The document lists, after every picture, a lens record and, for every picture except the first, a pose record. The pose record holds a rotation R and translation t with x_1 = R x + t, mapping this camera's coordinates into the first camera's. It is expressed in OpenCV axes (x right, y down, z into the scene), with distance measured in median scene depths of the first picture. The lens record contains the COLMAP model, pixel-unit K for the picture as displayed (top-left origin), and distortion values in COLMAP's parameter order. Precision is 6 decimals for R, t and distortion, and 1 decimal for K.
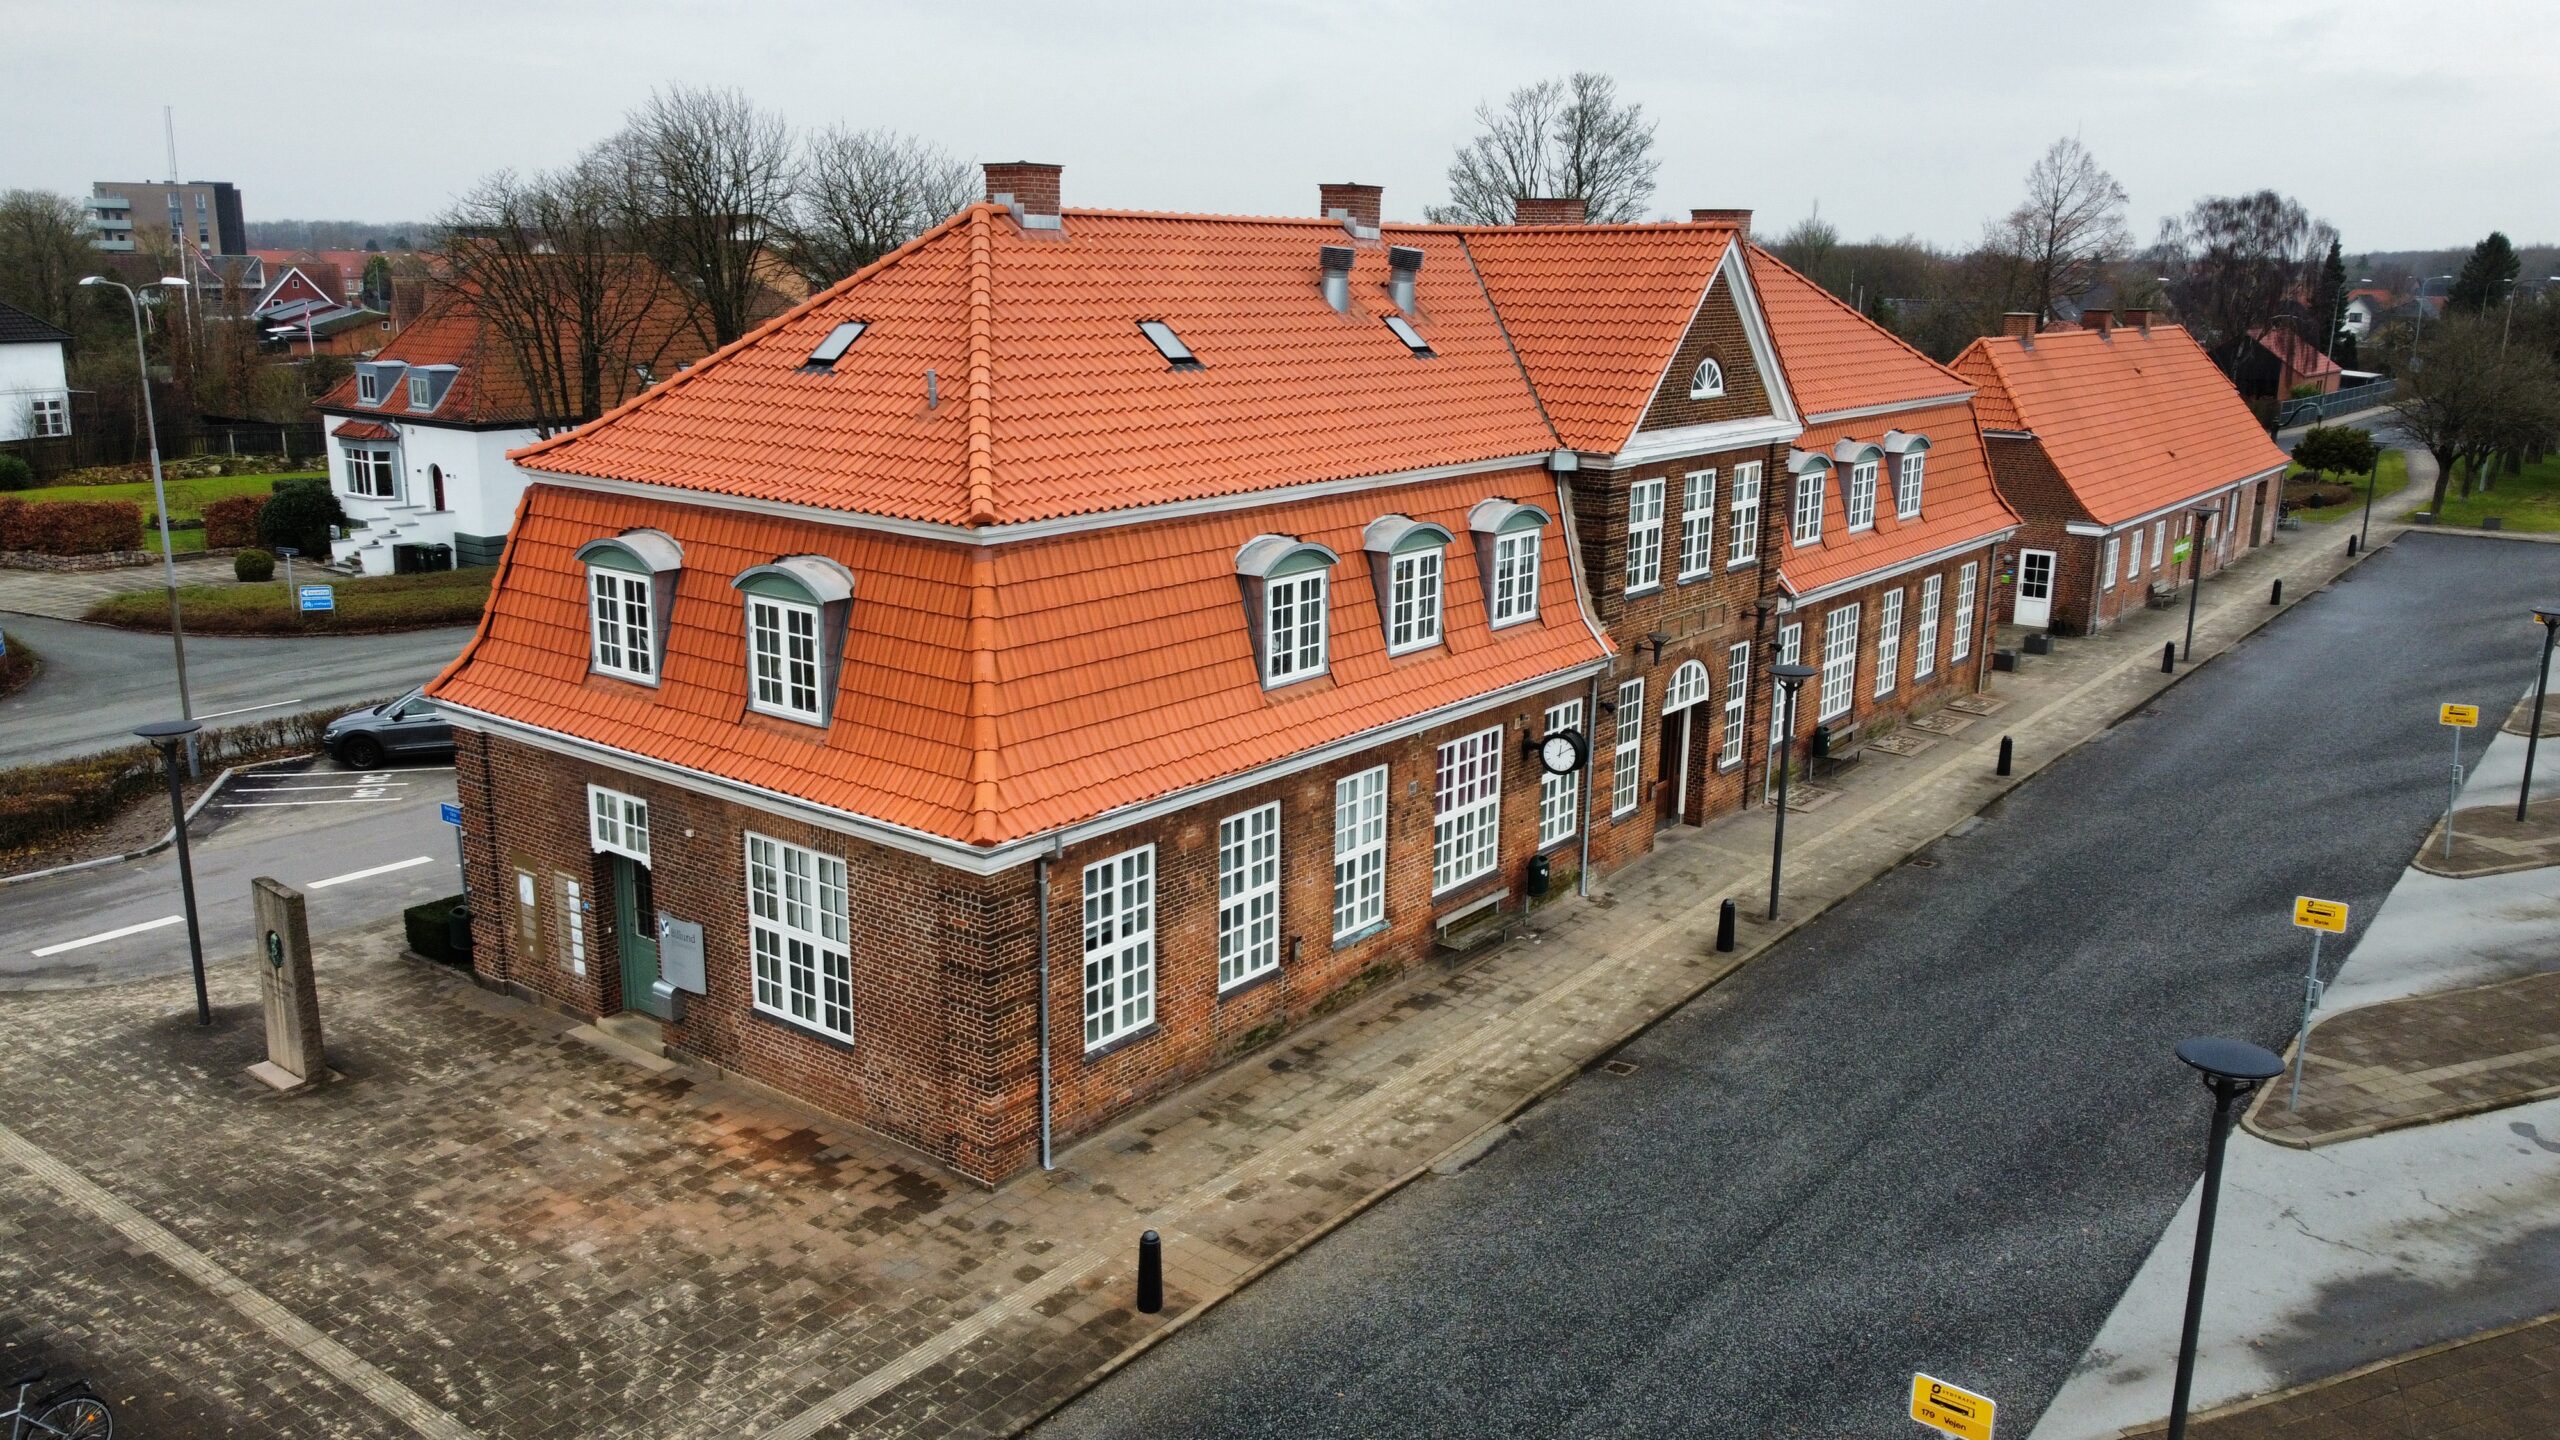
lens RADIAL K [[1921.6, 0, 1289.3], [0, 1921.6, 734.0], [0, 0, 1]] dist [0.005887, -0.000979]
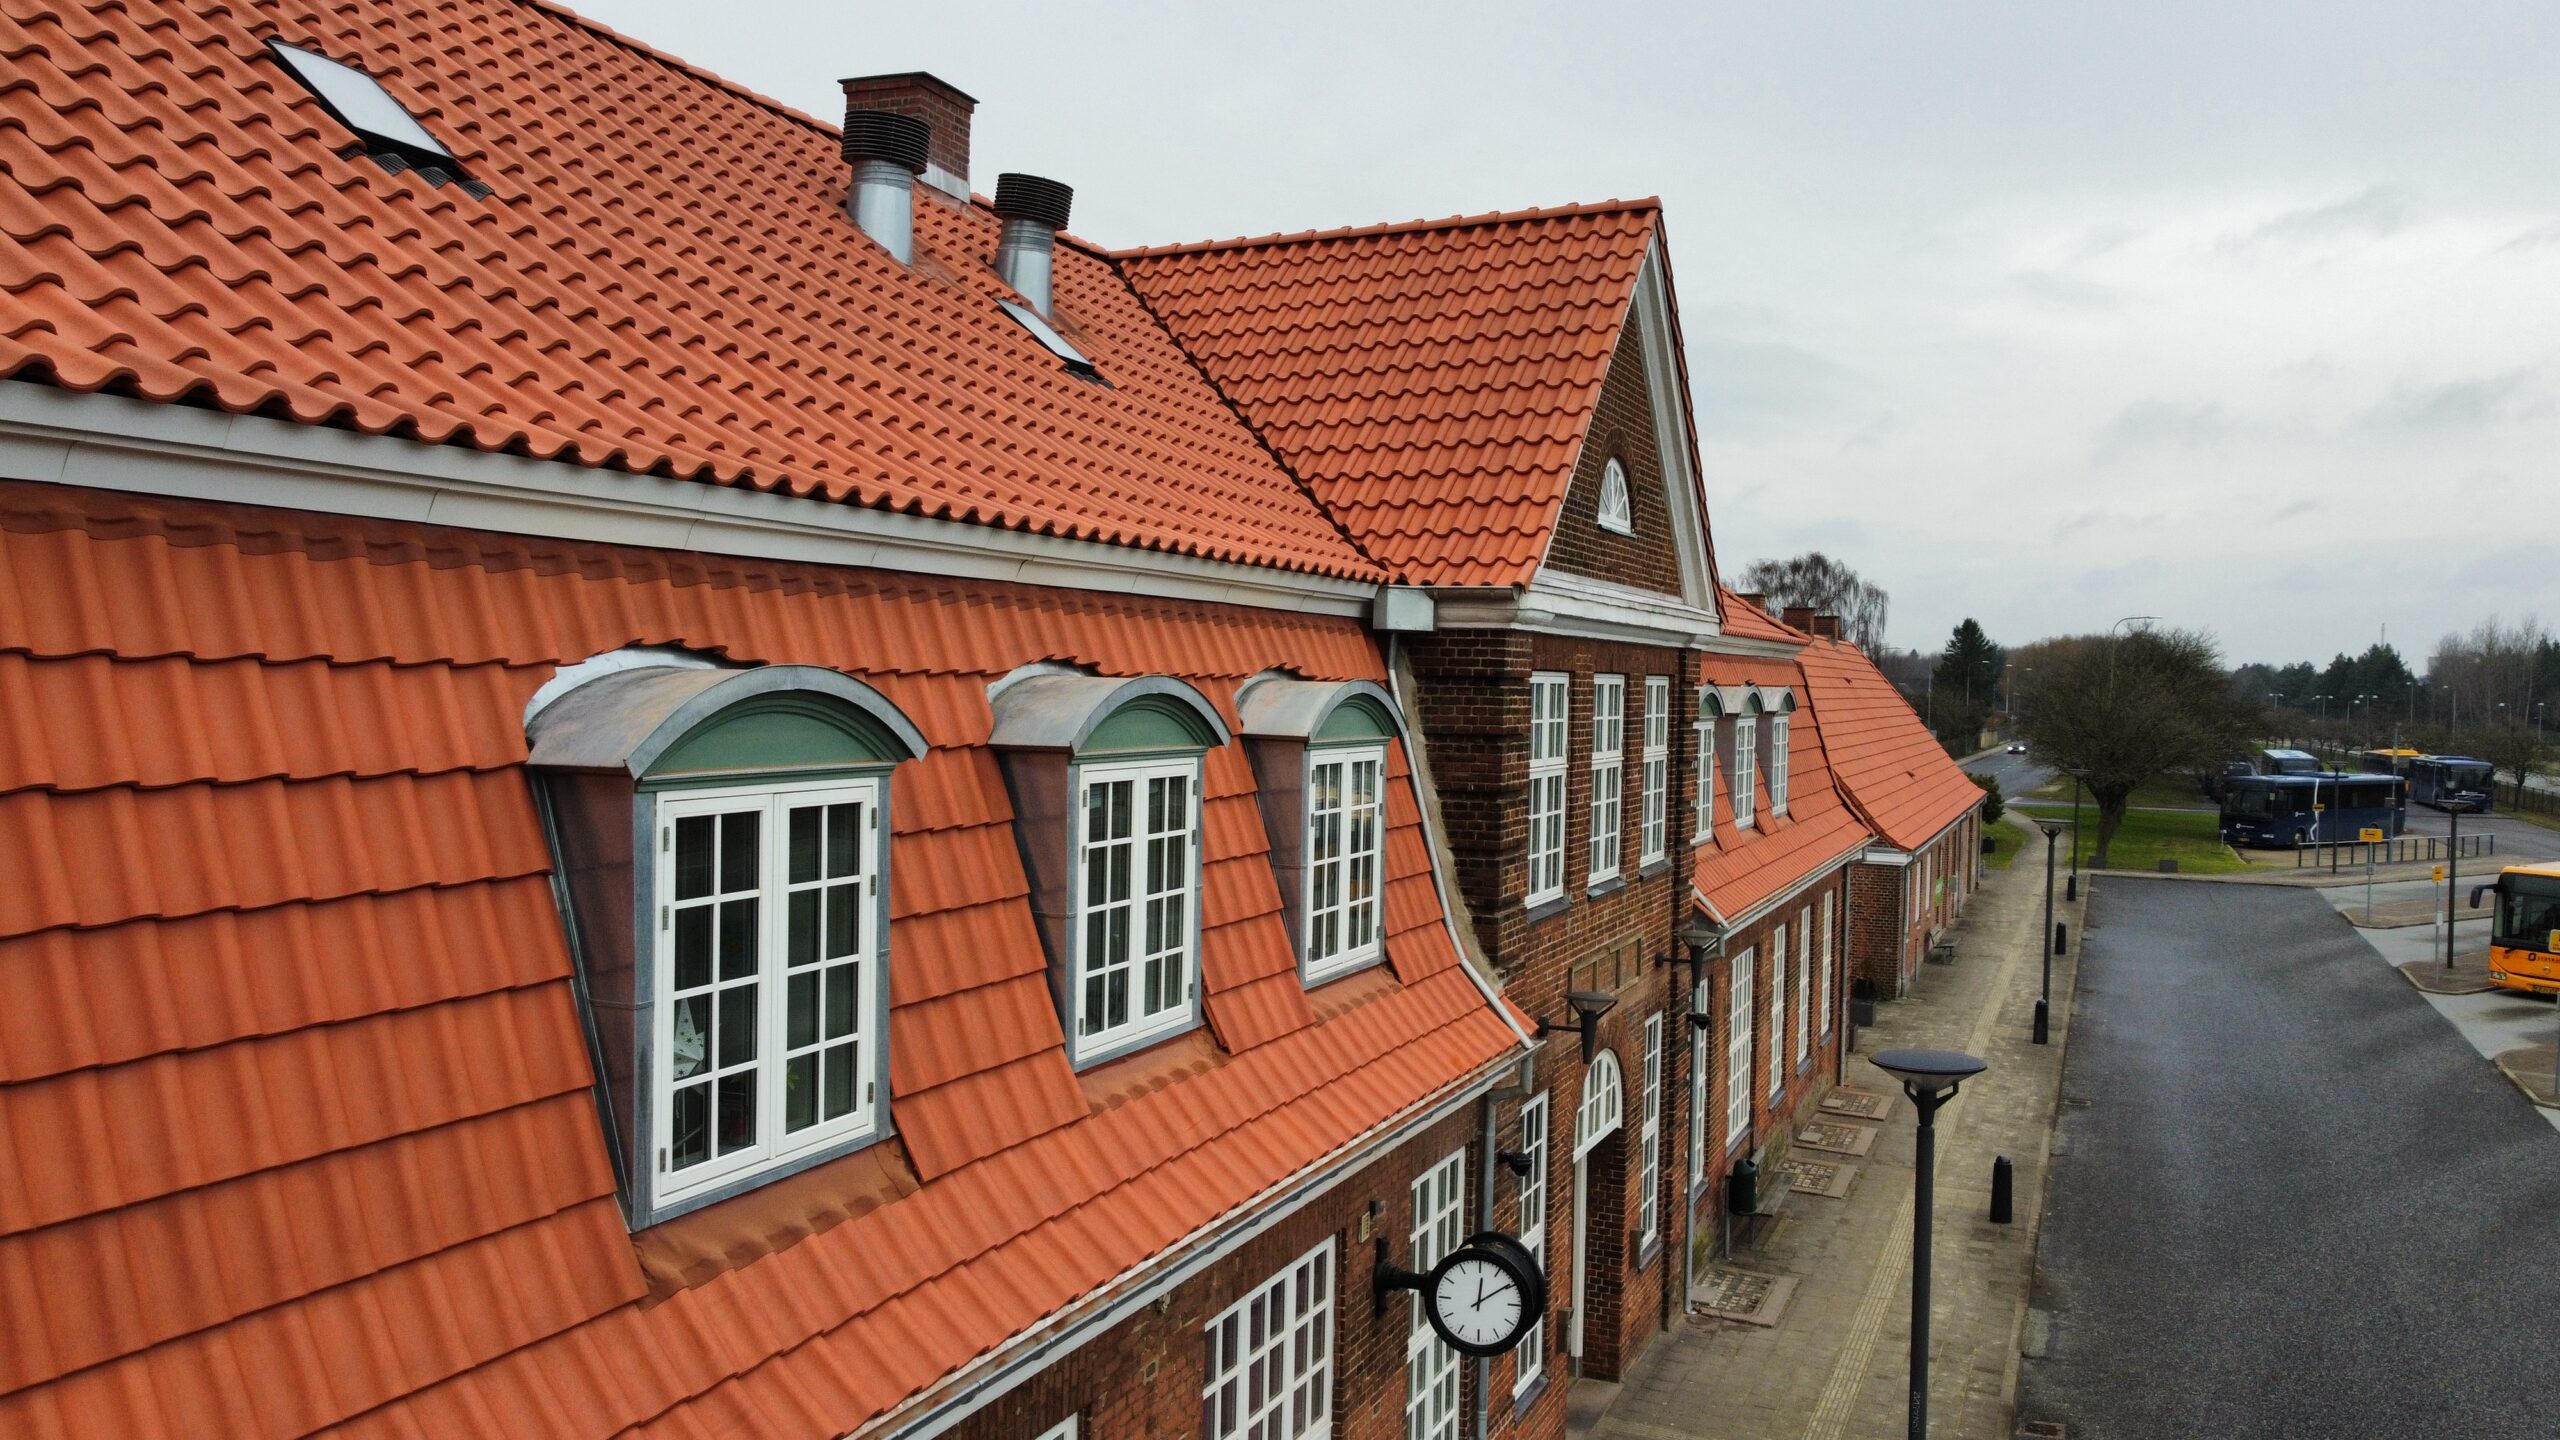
lens RADIAL K [[1921.6, 0, 1289.3], [0, 1921.6, 734.0], [0, 0, 1]] dist [0.005887, -0.000979]
pose [[0.969523, -0.001491, 0.244996, 0.007315], [0.052337, 0.978159, -0.201161, -0.027904], [-0.239345, 0.207853, 0.948426, 0.657270]]
